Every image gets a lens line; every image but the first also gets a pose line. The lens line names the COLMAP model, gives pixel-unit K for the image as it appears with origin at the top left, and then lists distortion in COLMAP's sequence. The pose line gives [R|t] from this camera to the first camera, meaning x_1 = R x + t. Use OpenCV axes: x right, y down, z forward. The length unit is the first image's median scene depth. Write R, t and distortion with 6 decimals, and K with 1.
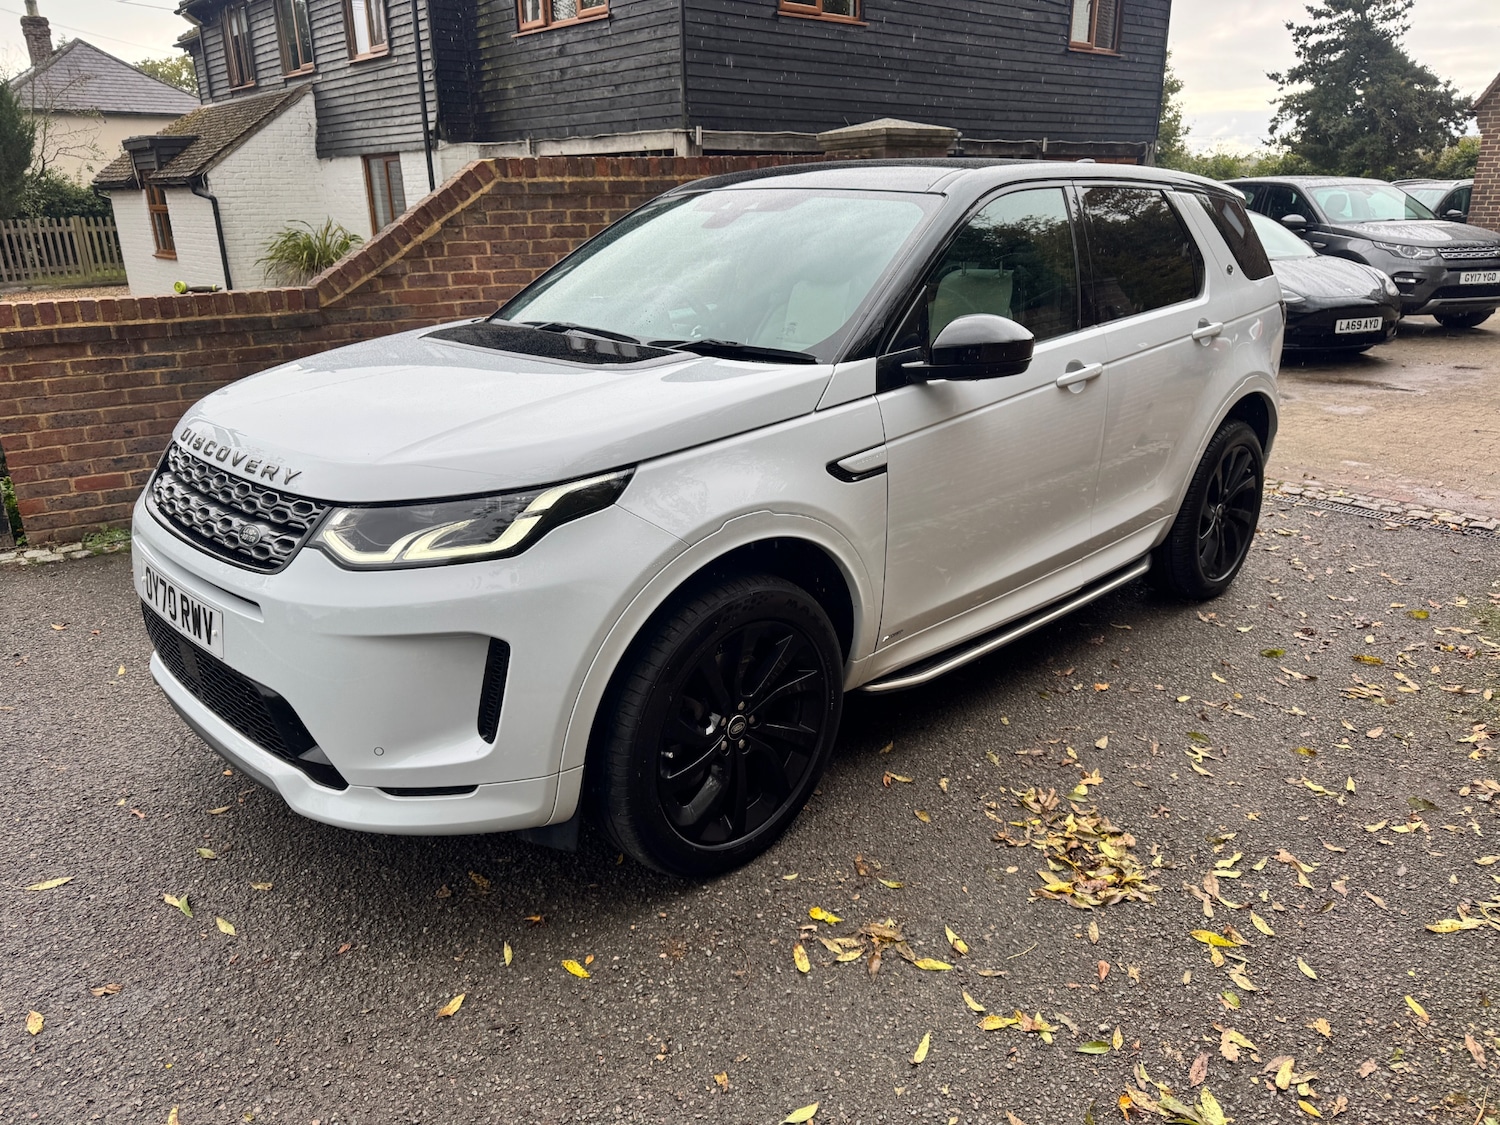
lens RADIAL K [[1063.6, 0, 757.6], [0, 1063.6, 566.5], [0, 0, 1]] dist [0.022599, -0.023045]
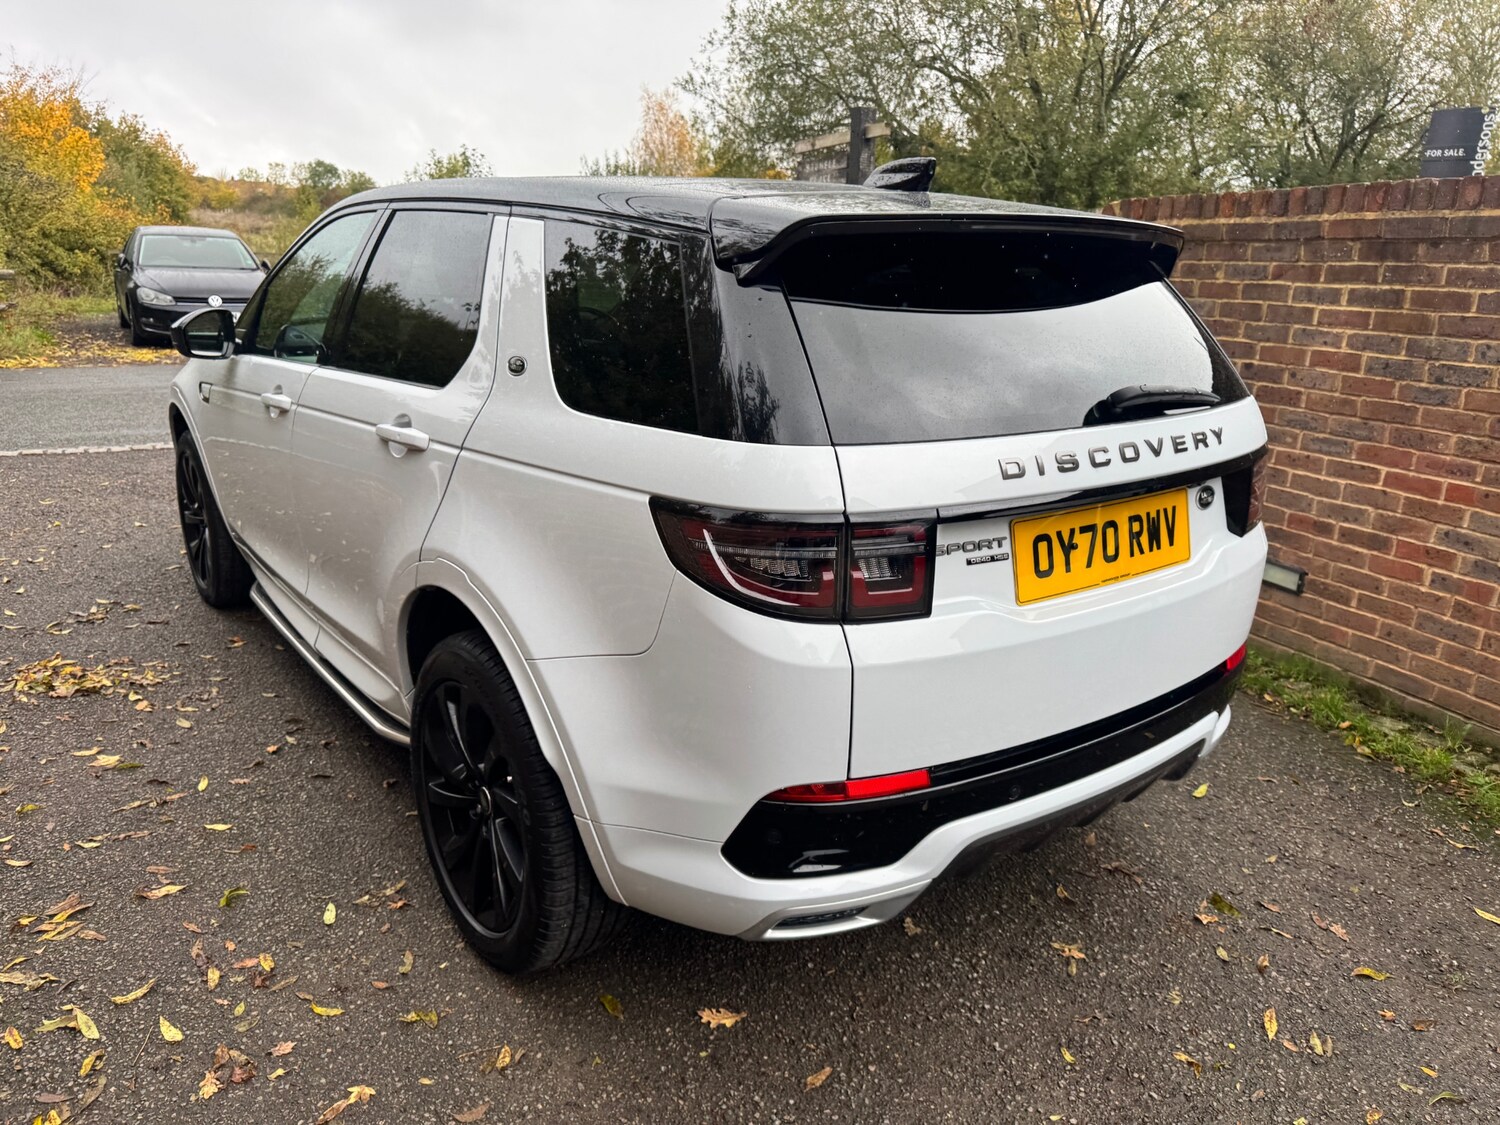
lens RADIAL K [[1063.6, 0, 736.0], [0, 1063.6, 559.0], [0, 0, 1]] dist [0.022599, -0.023045]
pose [[-0.140435, 0.283202, -0.948723, 1.181643], [-0.348989, 0.882560, 0.315111, -0.494609], [0.926545, 0.375346, -0.025108, 1.439580]]
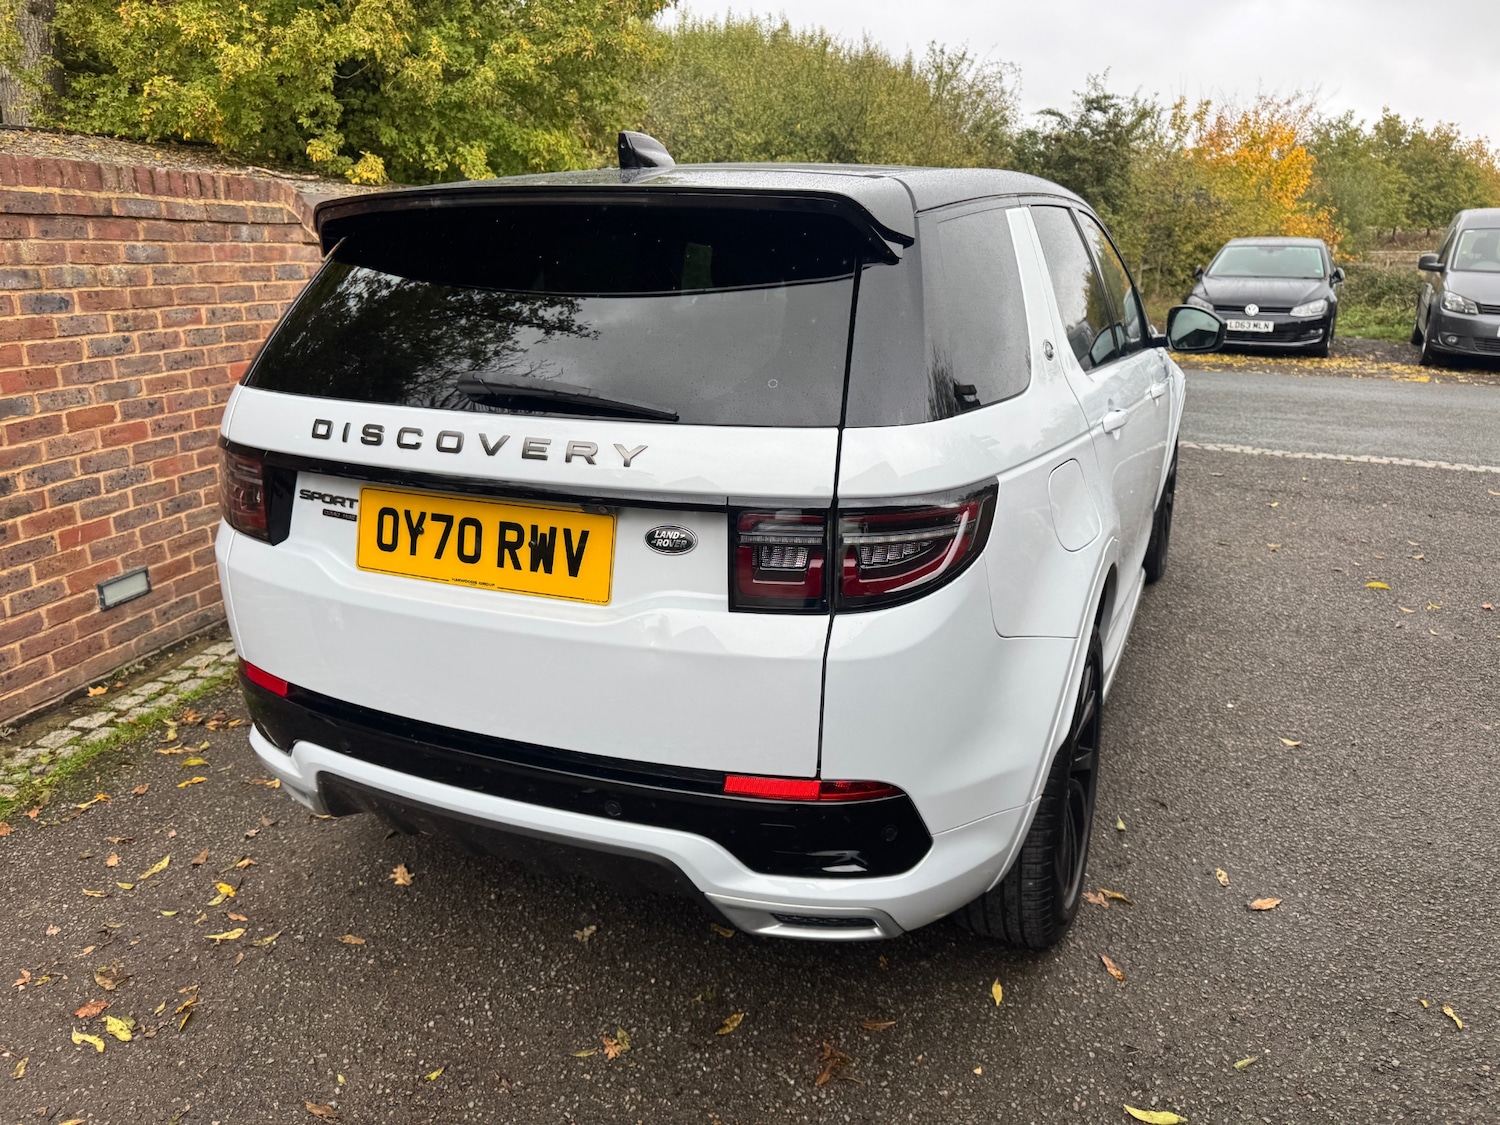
lens RADIAL K [[1063.6, 0, 744.3], [0, 1063.6, 538.9], [0, 0, 1]] dist [0.022599, -0.023045]
pose [[-0.934536, 0.107060, -0.339383, 0.630820], [-0.104166, 0.829611, 0.548539, -0.703607], [0.340282, 0.547981, -0.764149, 2.083856]]
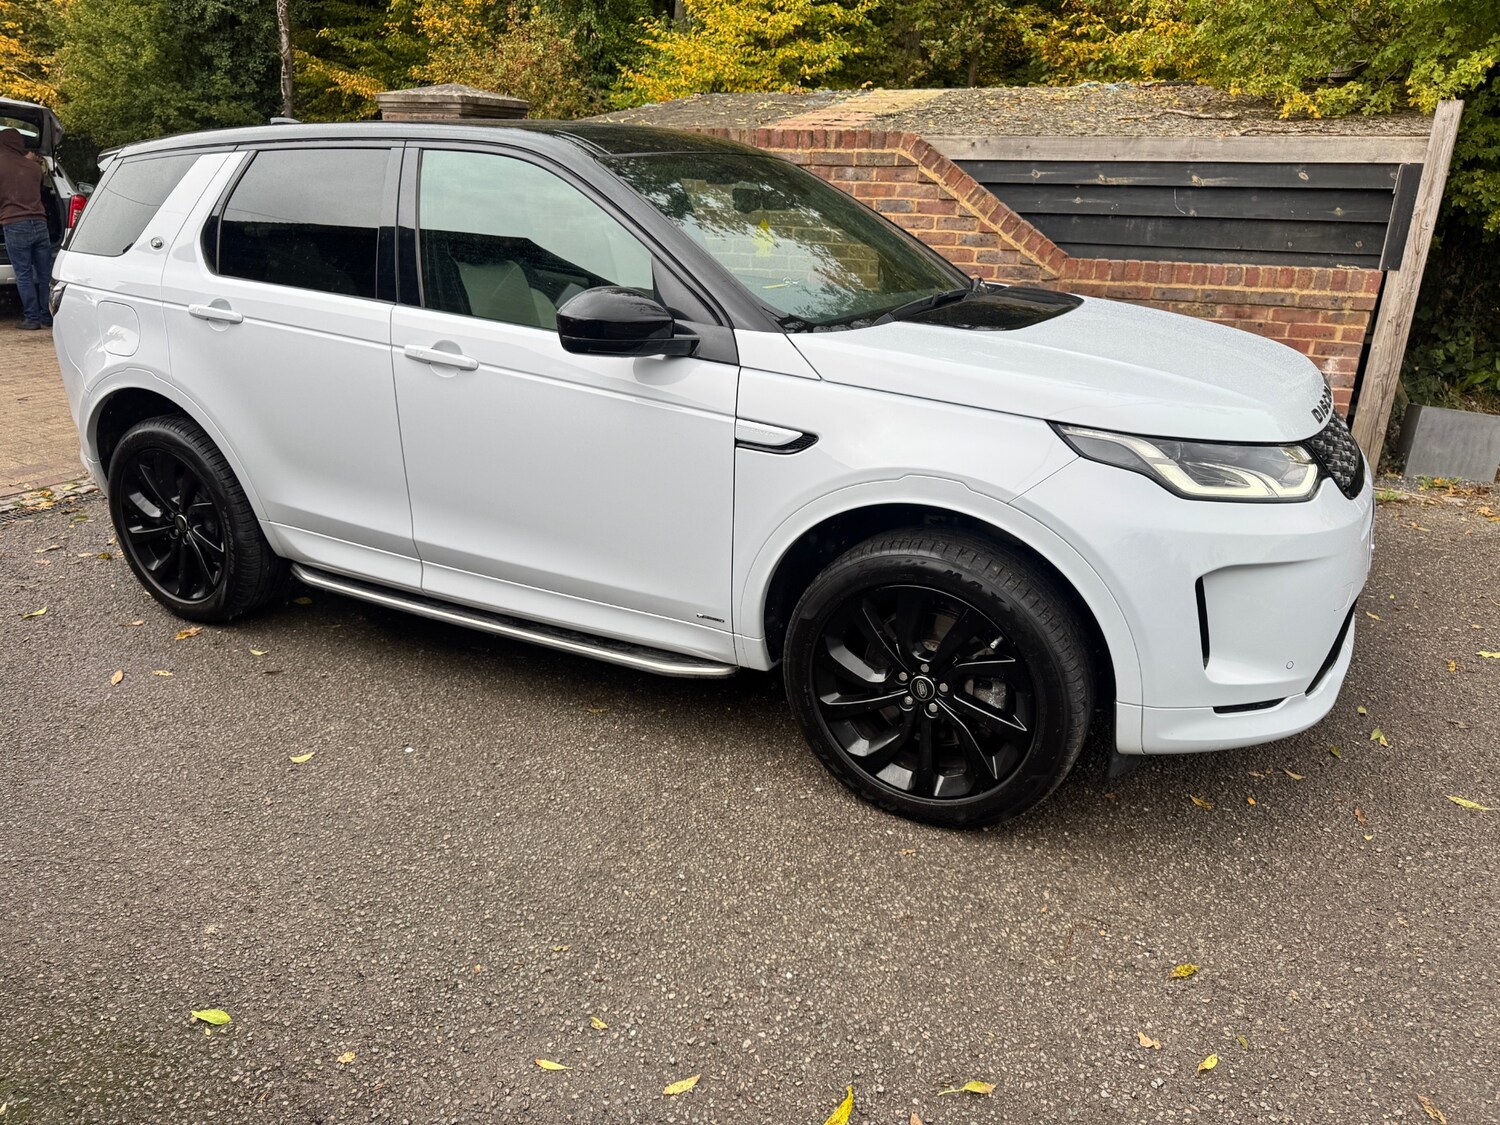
lens RADIAL K [[1063.6, 0, 745.5], [0, 1063.6, 560.9], [0, 0, 1]] dist [0.022599, -0.023045]
pose [[-0.288158, -0.323214, 0.901386, -1.036198], [0.299688, 0.863588, 0.405466, -0.440905], [-0.909479, 0.386973, -0.151986, 1.326587]]
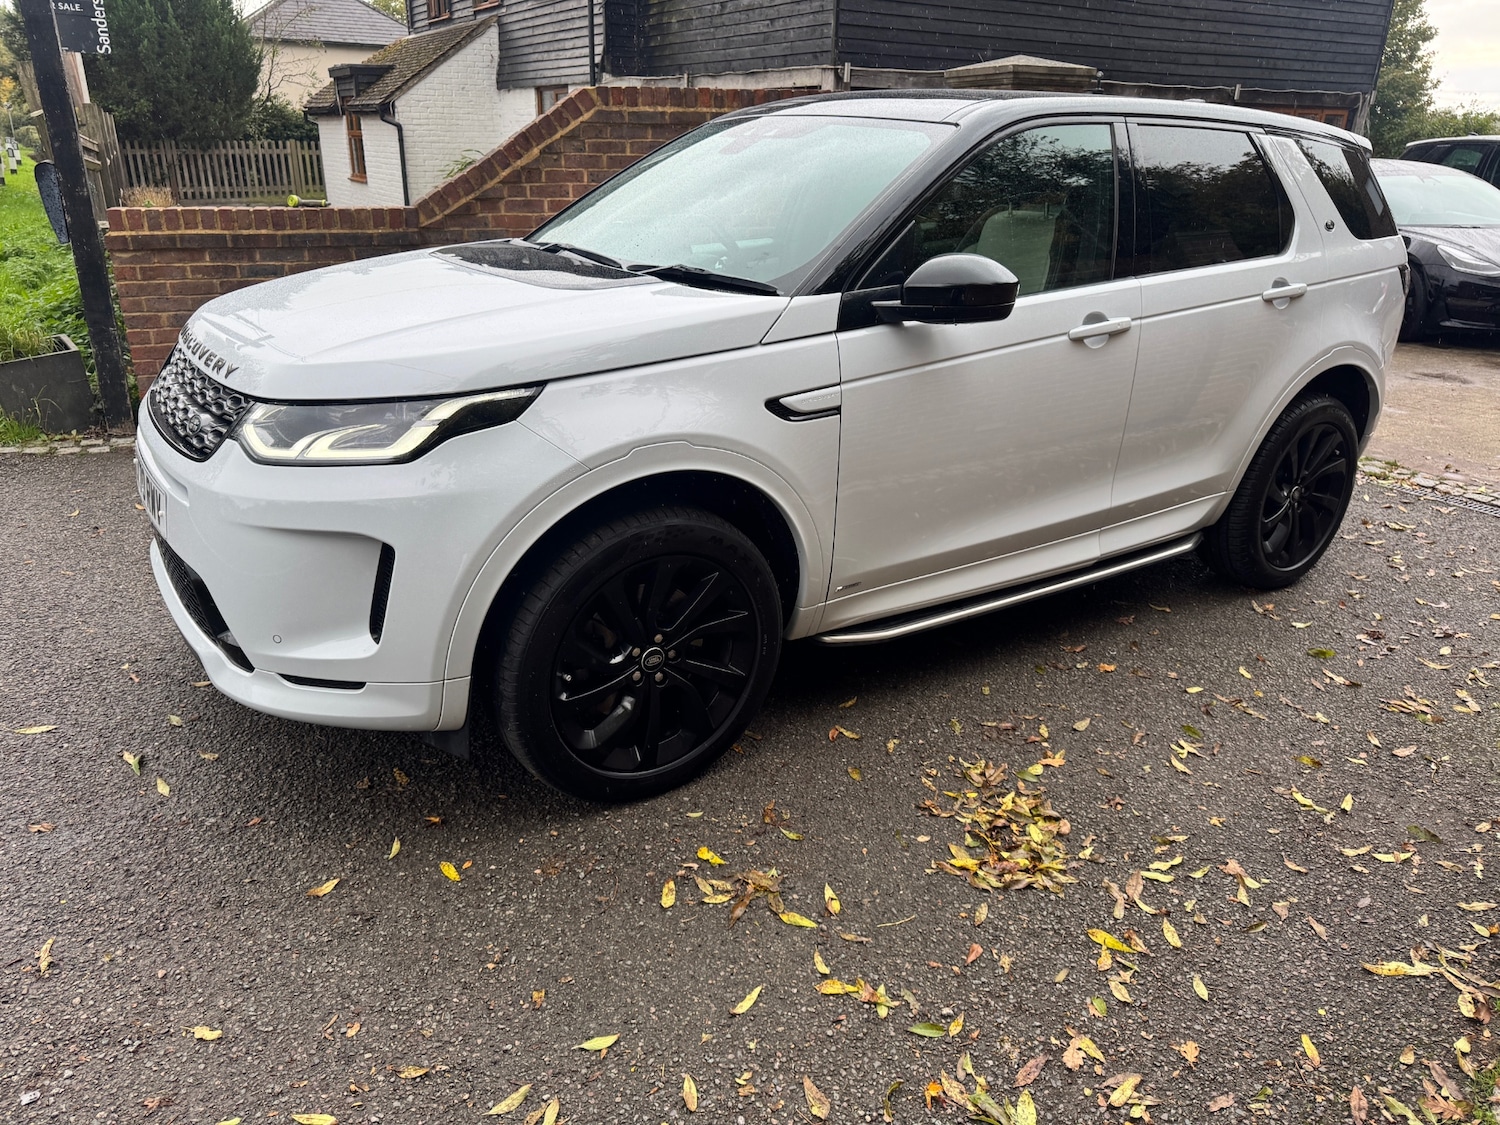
lens RADIAL K [[1063.6, 0, 742.6], [0, 1063.6, 554.6], [0, 0, 1]] dist [0.022599, -0.023045]
pose [[0.981525, 0.095962, -0.165528, 0.167433], [-0.089981, 0.995003, 0.043277, 0.003029], [0.168853, -0.027583, 0.985255, 0.031479]]
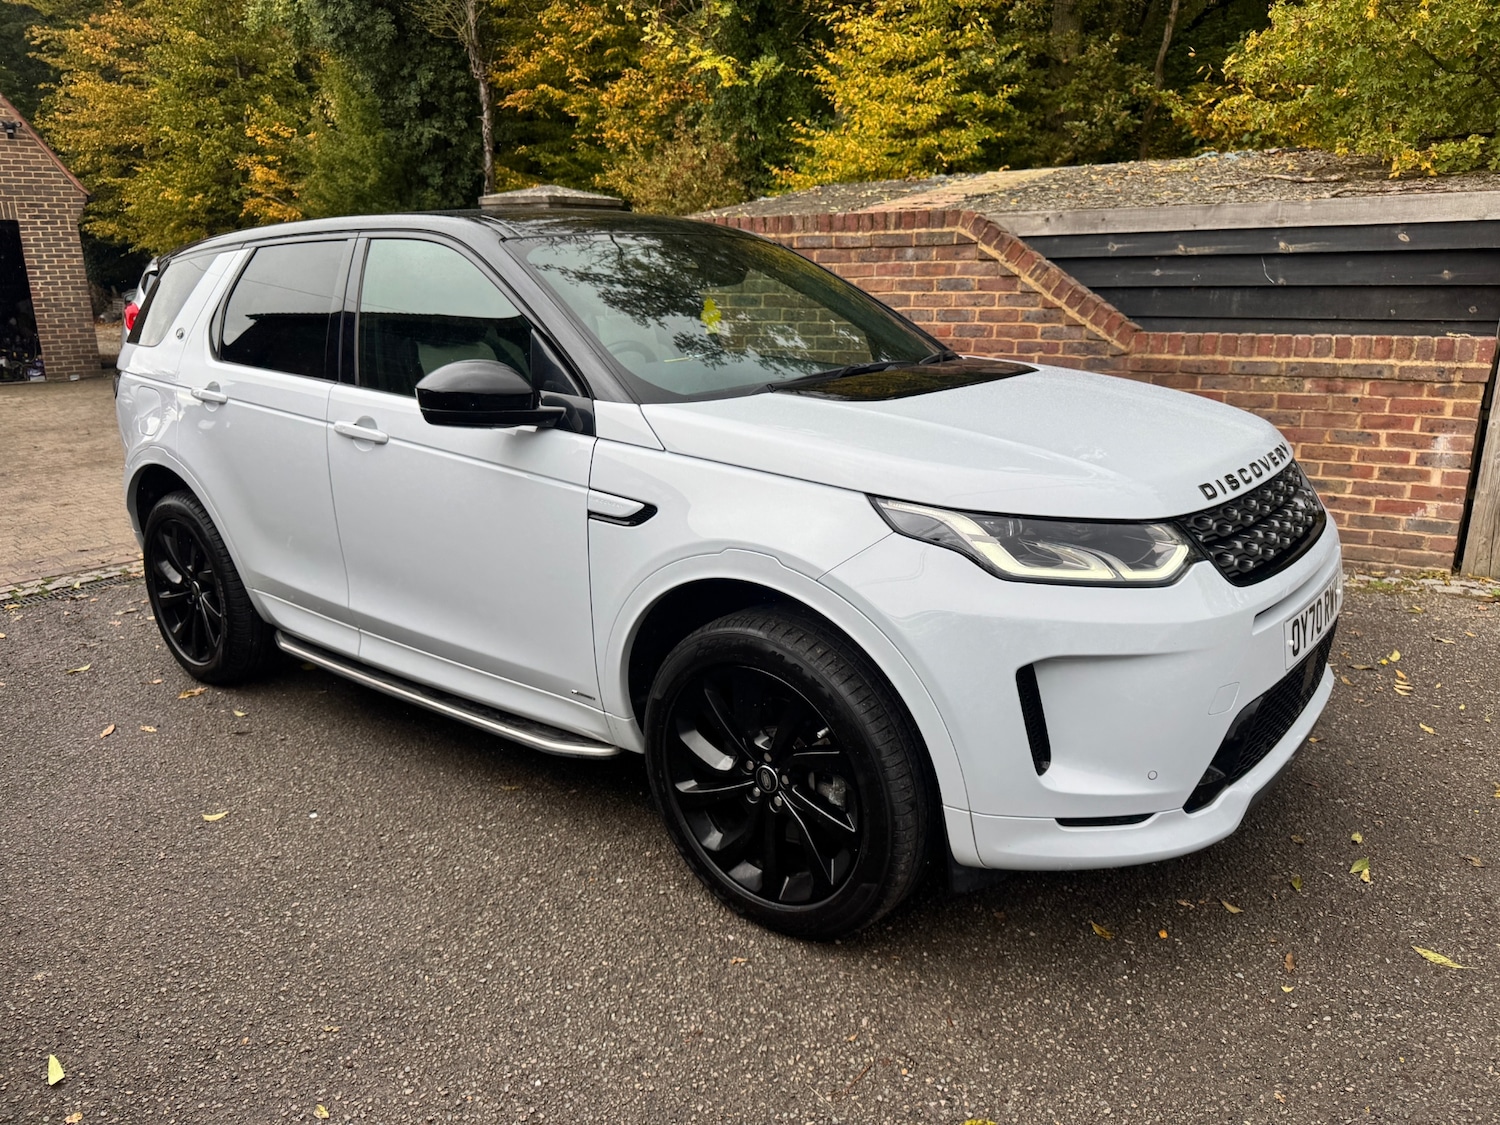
lens RADIAL K [[1063.6, 0, 746.5], [0, 1063.6, 561.0], [0, 0, 1]] dist [0.022599, -0.023045]
pose [[-0.106641, -0.253414, 0.961462, -1.057590], [0.341224, 0.898923, 0.274778, -0.344428], [-0.933913, 0.357377, -0.009391, 1.096872]]
